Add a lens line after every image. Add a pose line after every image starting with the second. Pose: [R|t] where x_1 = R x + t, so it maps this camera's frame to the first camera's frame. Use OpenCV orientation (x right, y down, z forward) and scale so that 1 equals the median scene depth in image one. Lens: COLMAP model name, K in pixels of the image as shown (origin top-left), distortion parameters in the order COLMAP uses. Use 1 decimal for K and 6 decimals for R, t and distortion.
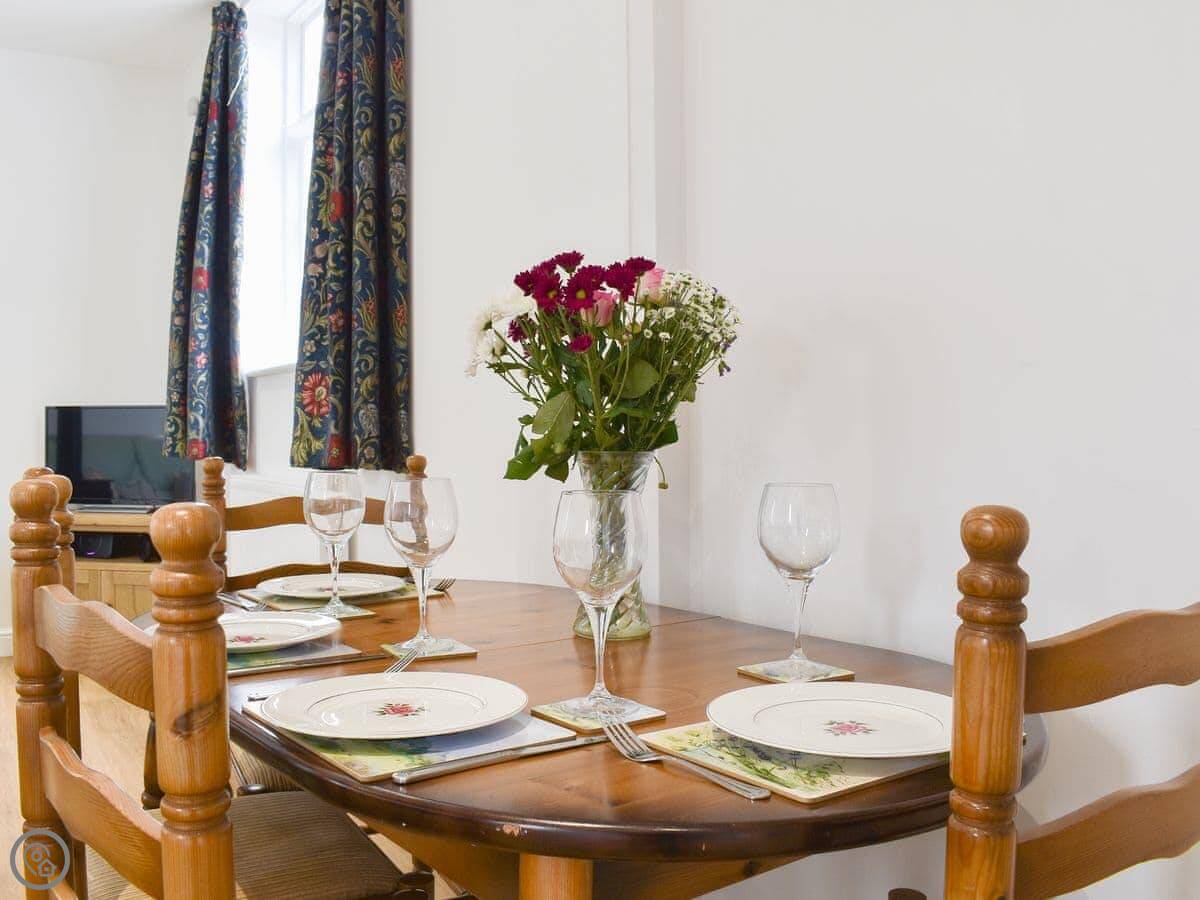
lens RADIAL K [[1153.0, 0, 630.8], [0, 1153.0, 445.4], [0, 0, 1]] dist [-0.097944, 0.012813]
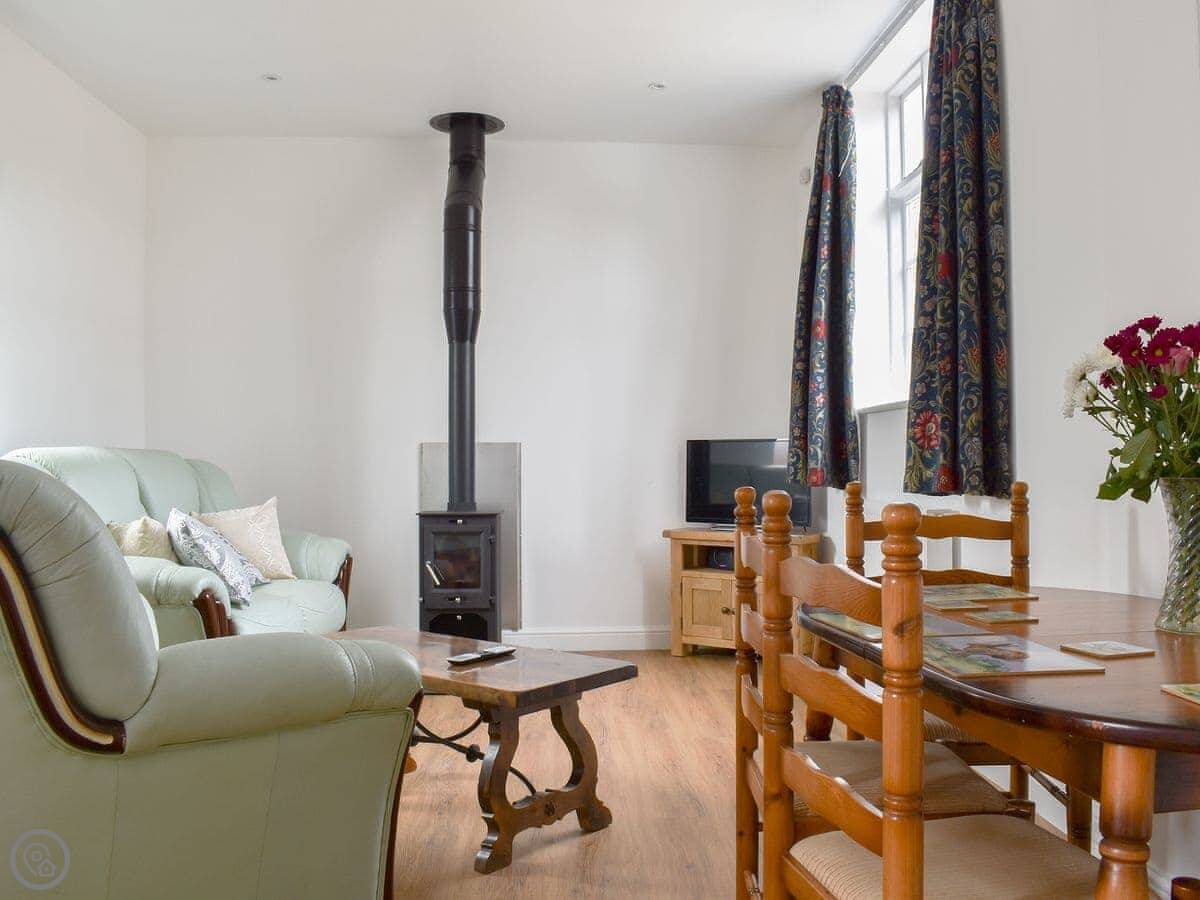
lens RADIAL K [[1153.0, 0, 630.8], [0, 1153.0, 445.4], [0, 0, 1]] dist [-0.097944, 0.012813]
pose [[0.876994, -0.005923, -0.480465, 0.019195], [-0.006896, 0.999666, -0.024910, 0.002364], [0.480452, 0.025159, 0.876660, -0.162148]]
